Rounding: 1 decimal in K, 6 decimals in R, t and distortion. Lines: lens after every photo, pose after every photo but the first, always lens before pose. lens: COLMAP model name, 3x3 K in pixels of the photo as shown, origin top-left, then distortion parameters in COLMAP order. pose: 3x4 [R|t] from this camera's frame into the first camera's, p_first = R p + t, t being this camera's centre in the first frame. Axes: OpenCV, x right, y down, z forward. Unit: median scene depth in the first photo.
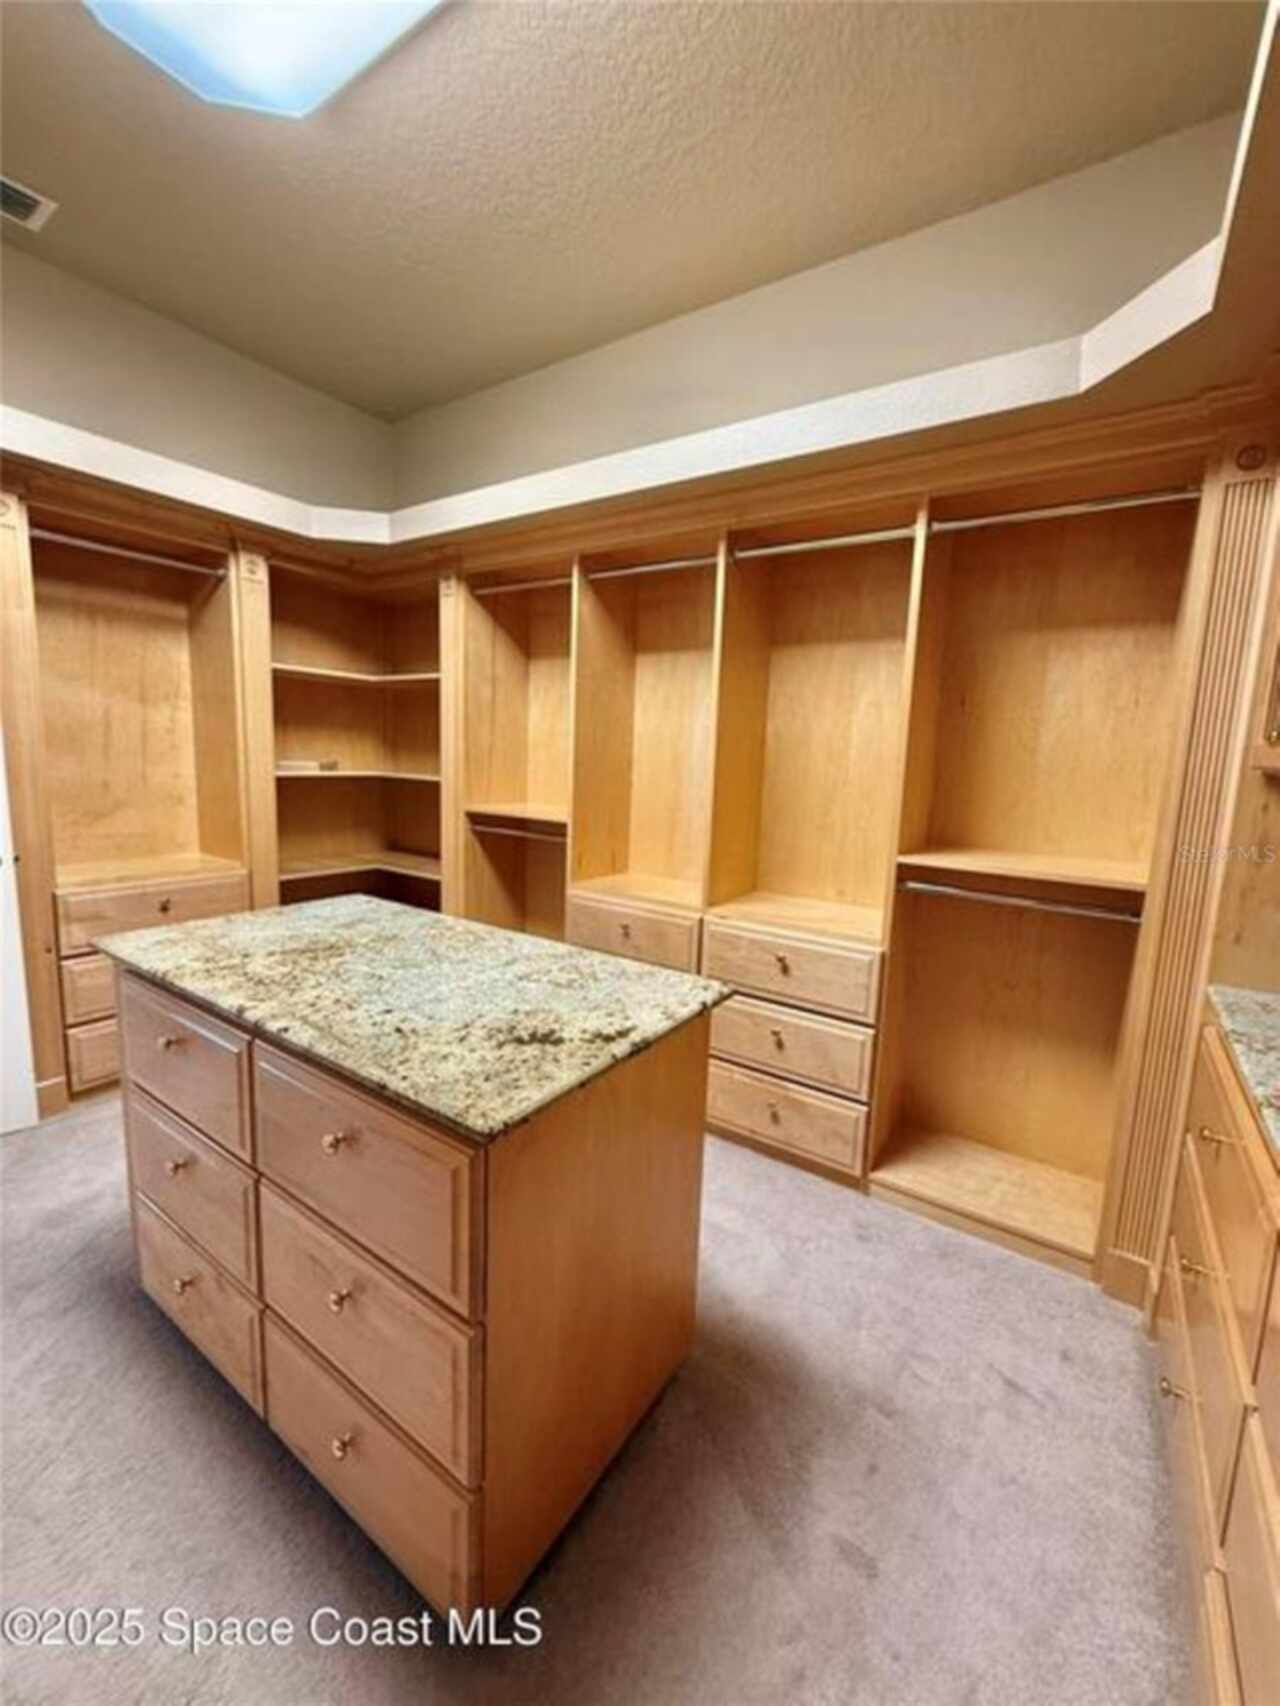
lens RADIAL K [[677.9, 0, 591.5], [0, 677.9, 851.1], [0, 0, 1]] dist [-0.002212, -0.000398]
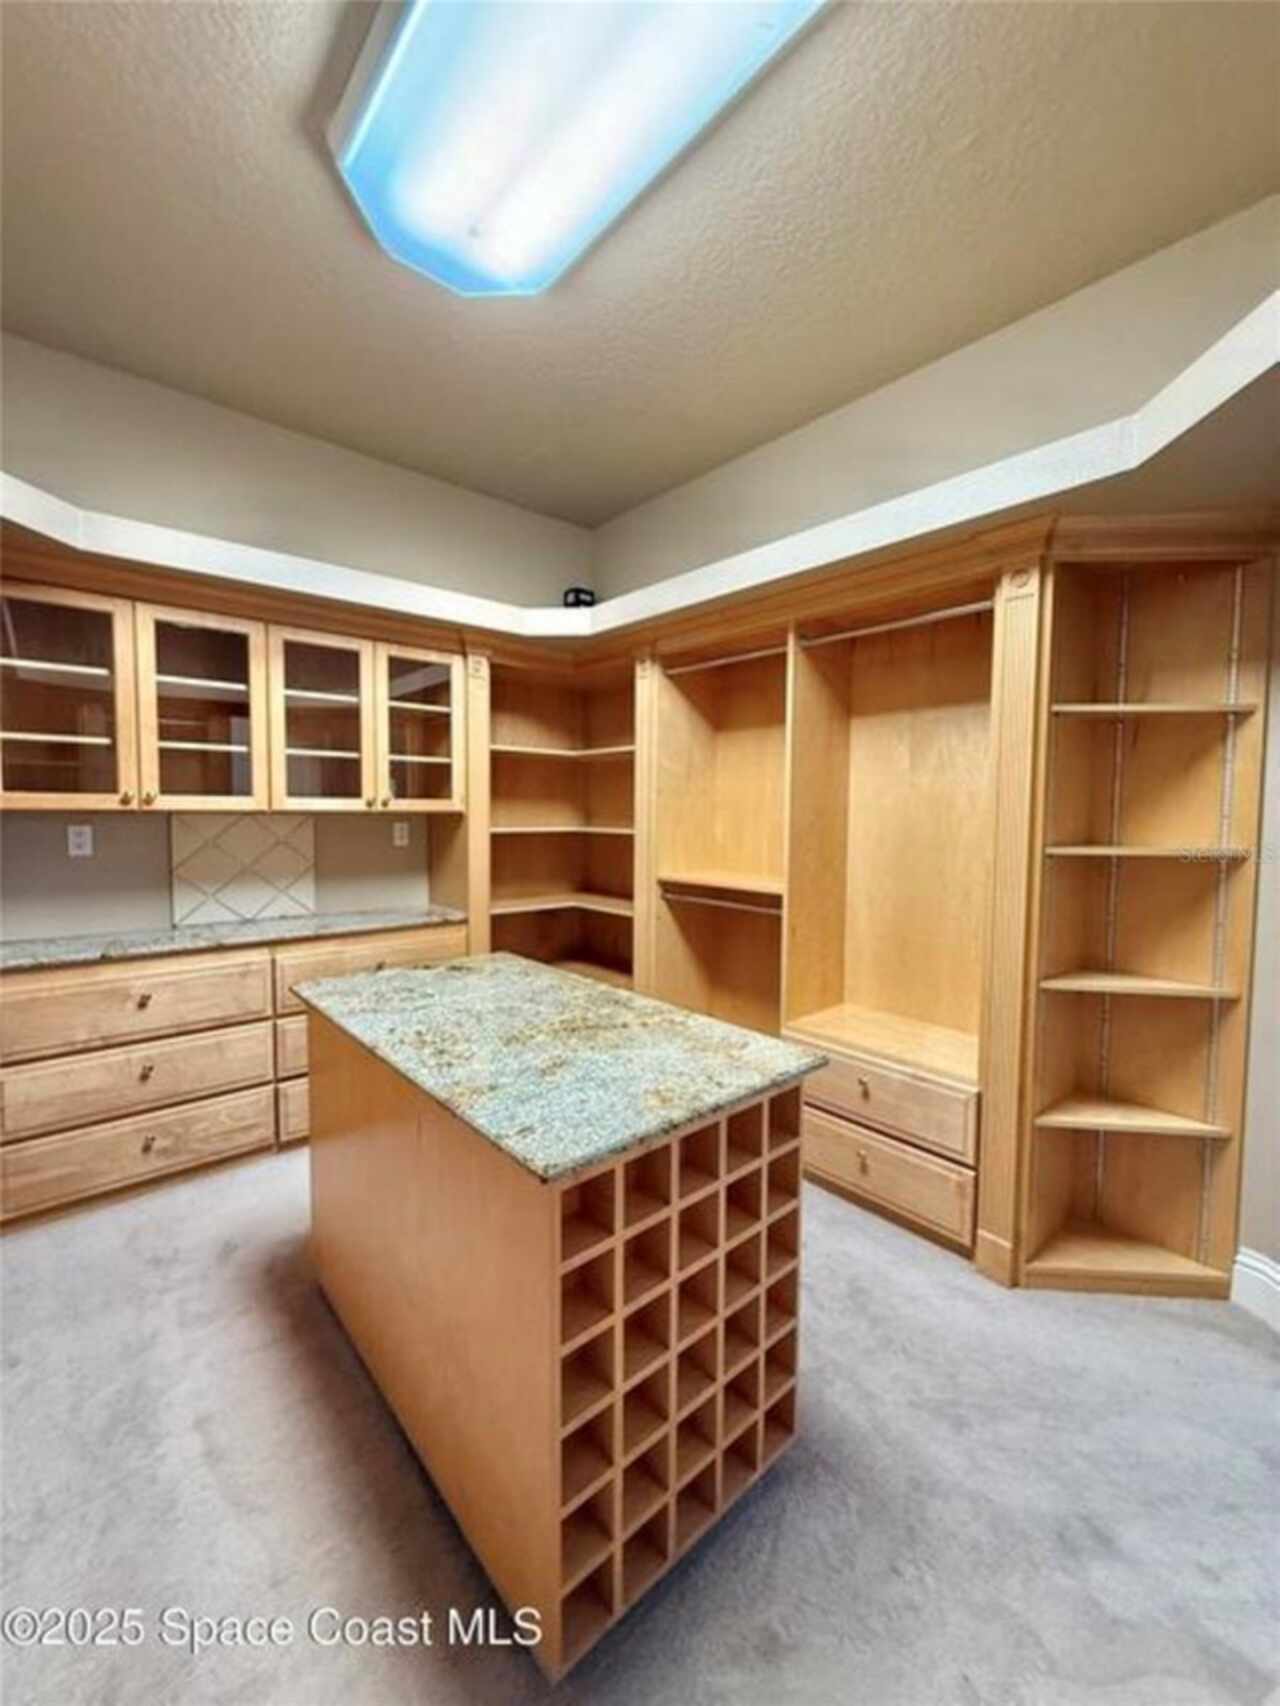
lens RADIAL K [[681.0, 0, 645.1], [0, 681.0, 848.6], [0, 0, 1]] dist [0.001249, -0.000290]
pose [[0.970066, -0.006787, -0.242747, 0.066396], [-0.017046, 0.995240, -0.095947, 0.005963], [0.242243, 0.097213, 0.965333, -0.038605]]
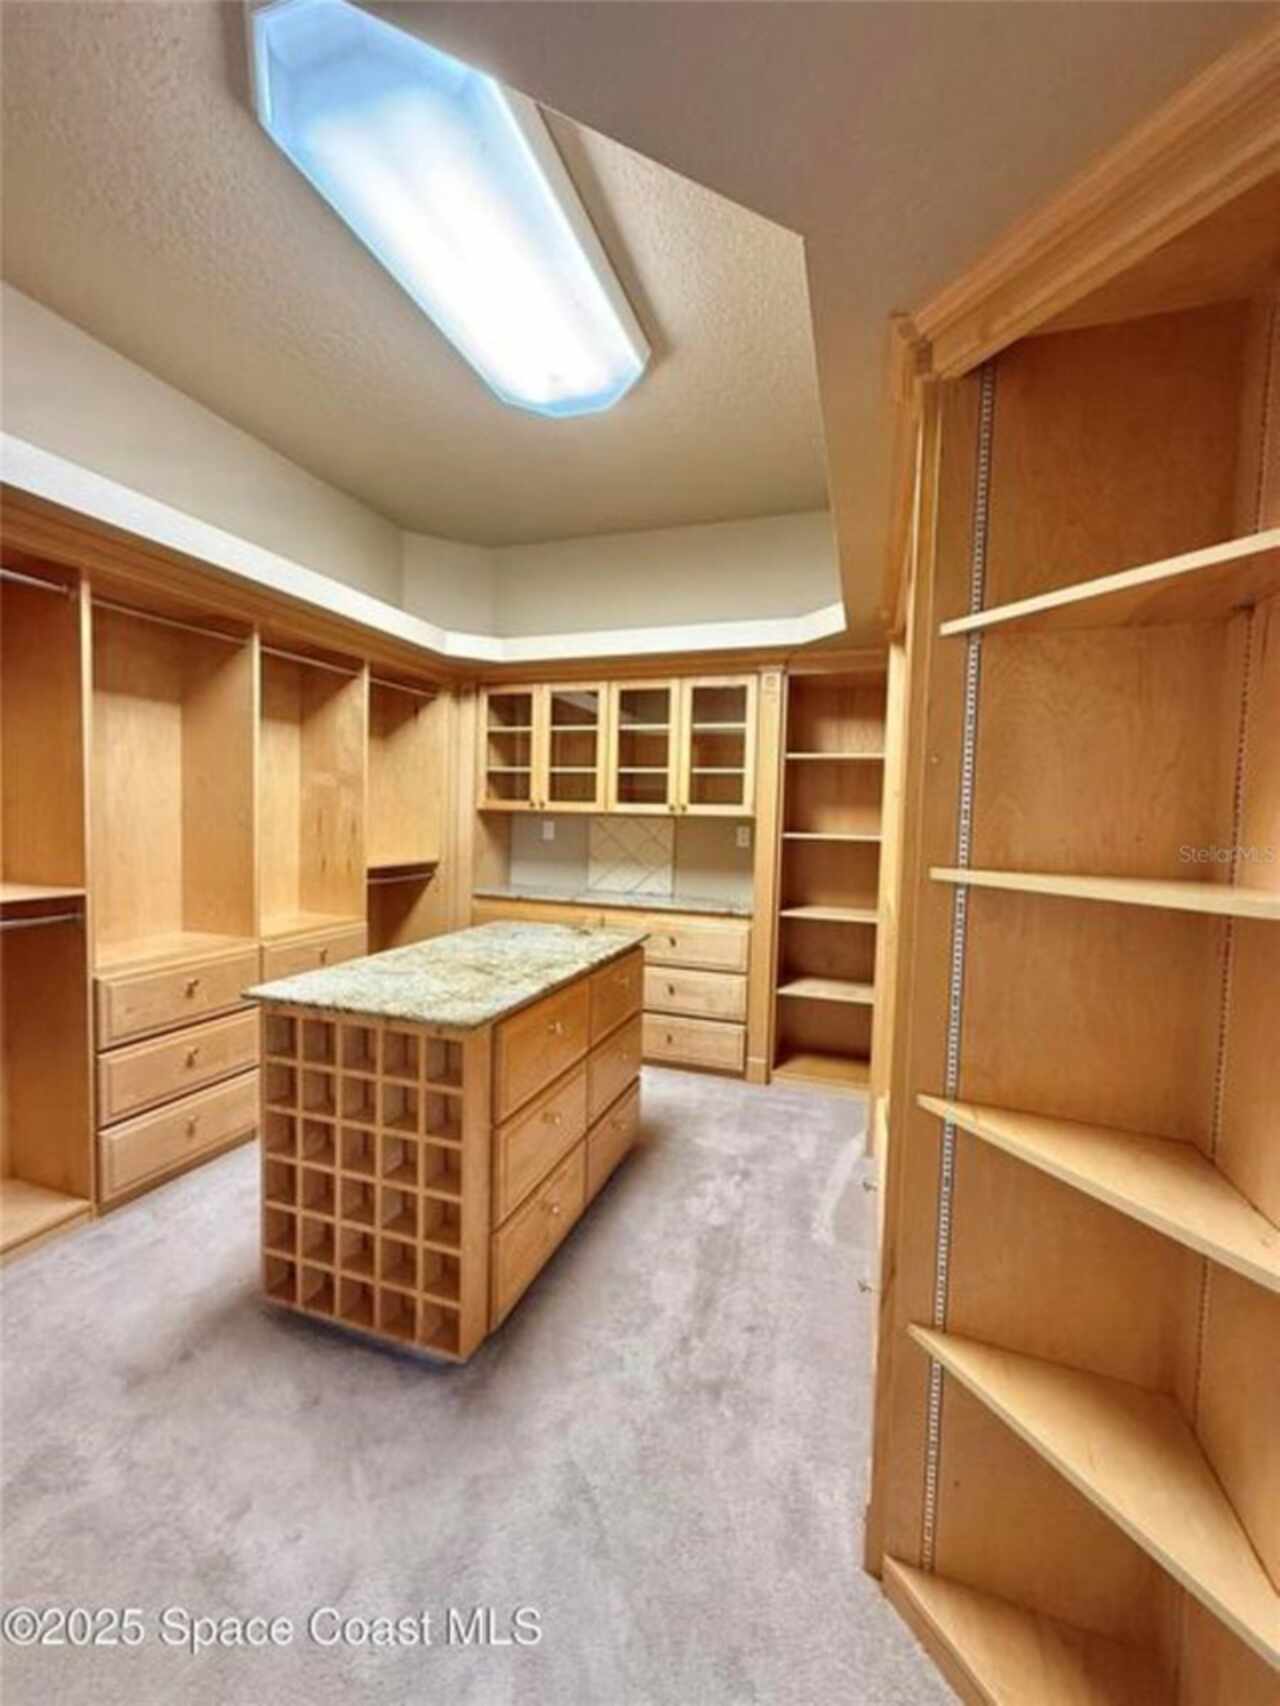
lens RADIAL K [[681.0, 0, 645.1], [0, 681.0, 848.6], [0, 0, 1]] dist [0.001249, -0.000290]
pose [[0.277814, 0.027371, -0.960245, 0.644177], [-0.163473, 0.986361, -0.019180, -0.045998], [0.946623, 0.162303, 0.278500, 0.459919]]
